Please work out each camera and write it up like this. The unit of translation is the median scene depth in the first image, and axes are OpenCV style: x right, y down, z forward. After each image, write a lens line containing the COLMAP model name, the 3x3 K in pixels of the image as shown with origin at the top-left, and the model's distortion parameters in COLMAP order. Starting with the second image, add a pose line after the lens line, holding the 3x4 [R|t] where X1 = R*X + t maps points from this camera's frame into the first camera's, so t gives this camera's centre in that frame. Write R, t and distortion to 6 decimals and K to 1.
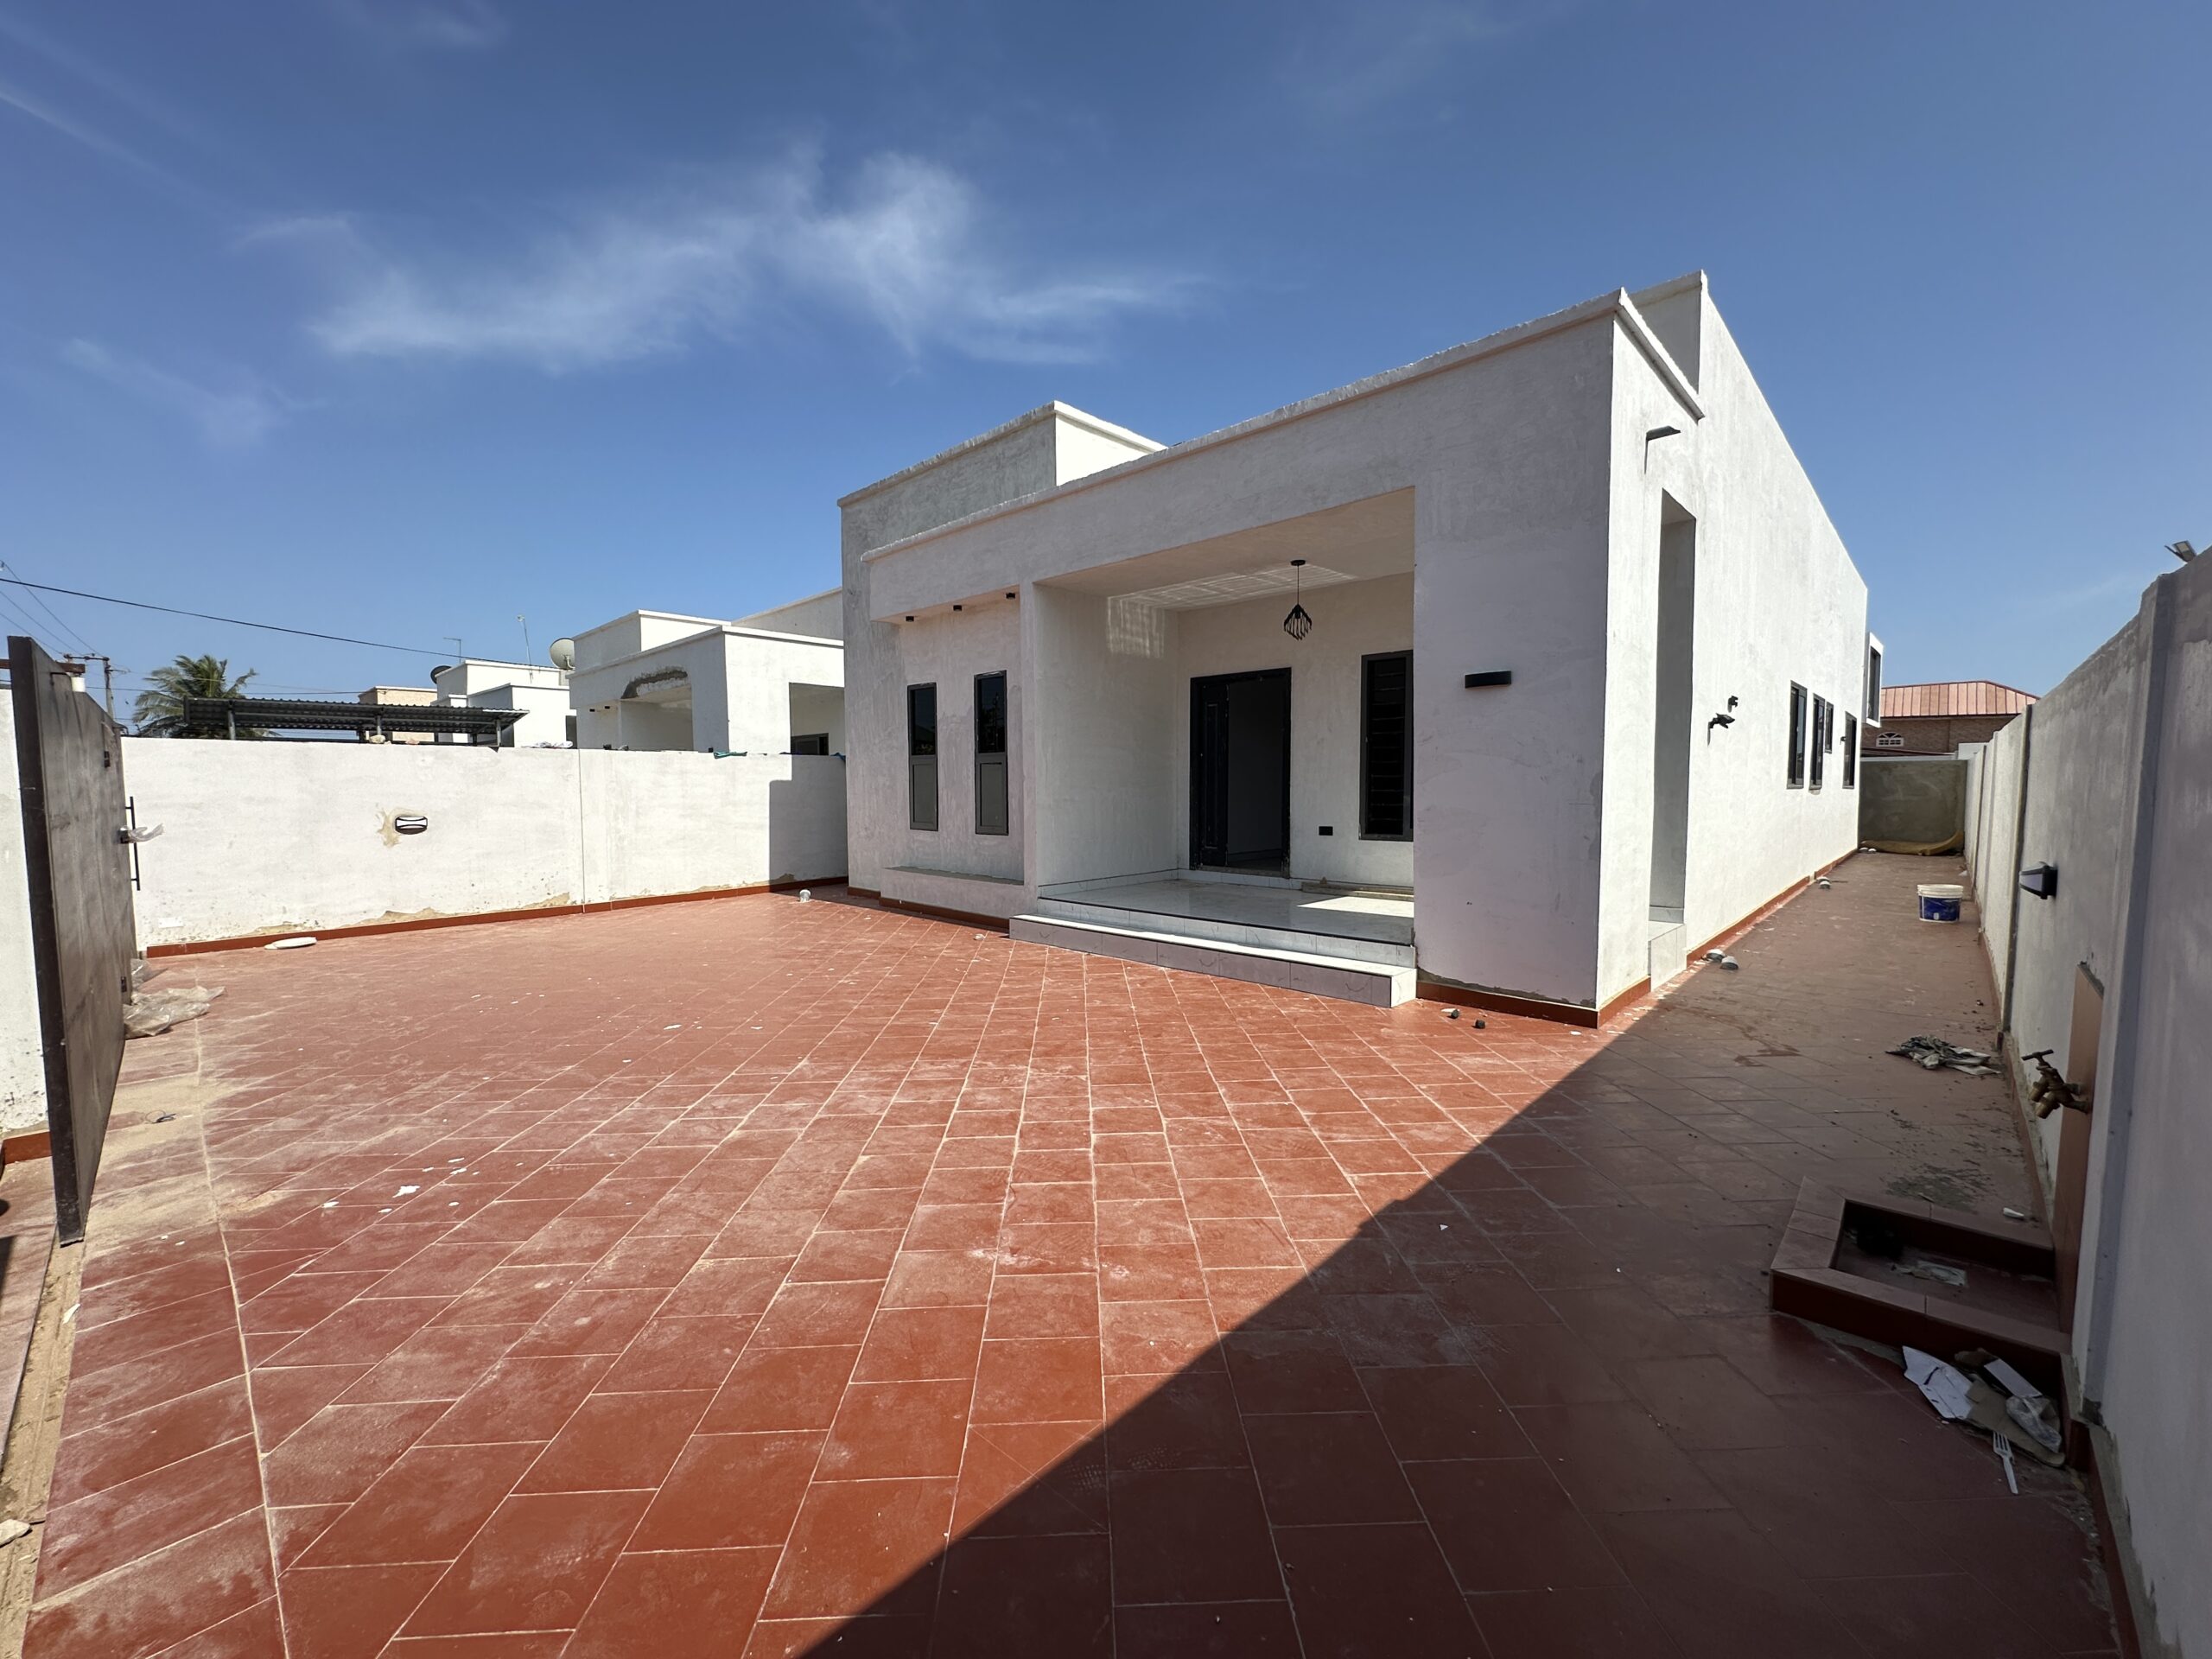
lens RADIAL K [[884.8, 0, 1106.0], [0, 884.8, 829.5], [0, 0, 1]] dist [-0.003330, 0.000472]
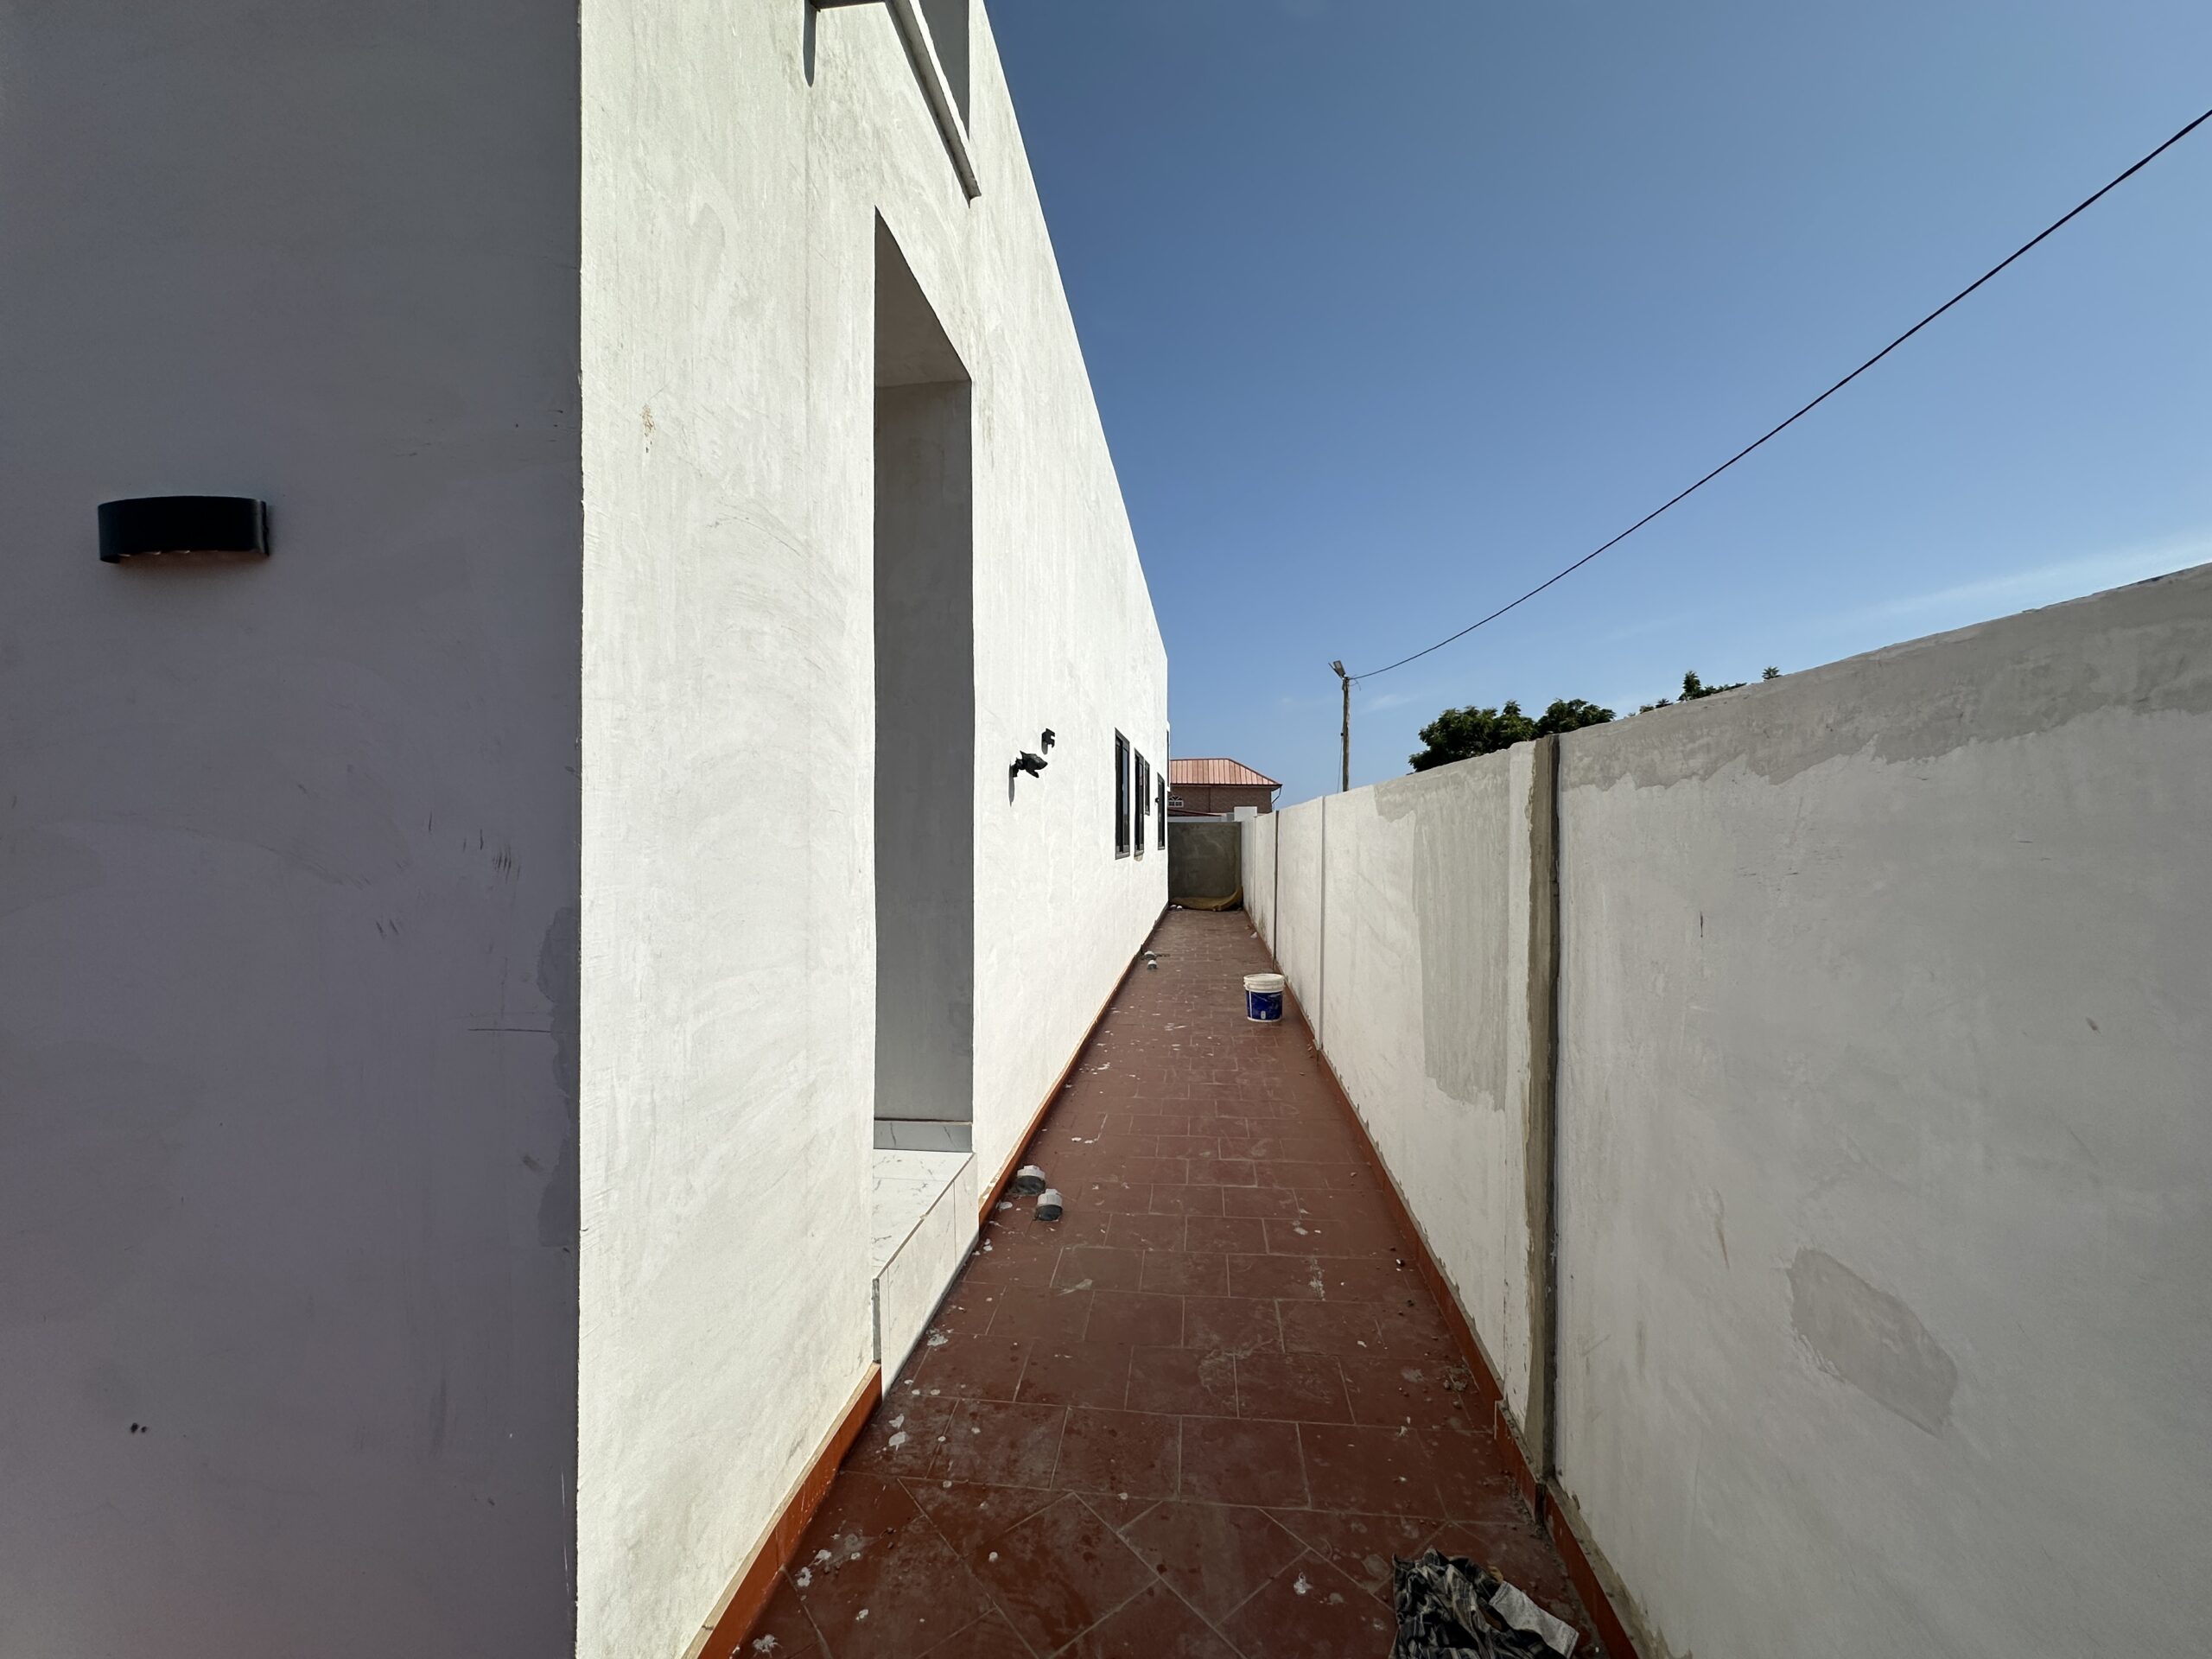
lens RADIAL K [[884.8, 0, 1106.0], [0, 884.8, 829.5], [0, 0, 1]] dist [-0.003330, 0.000472]
pose [[0.794894, 0.004520, 0.606732, 0.244262], [0.029832, 0.998472, -0.046521, -0.032863], [-0.606015, 0.055079, 0.793544, 0.323714]]
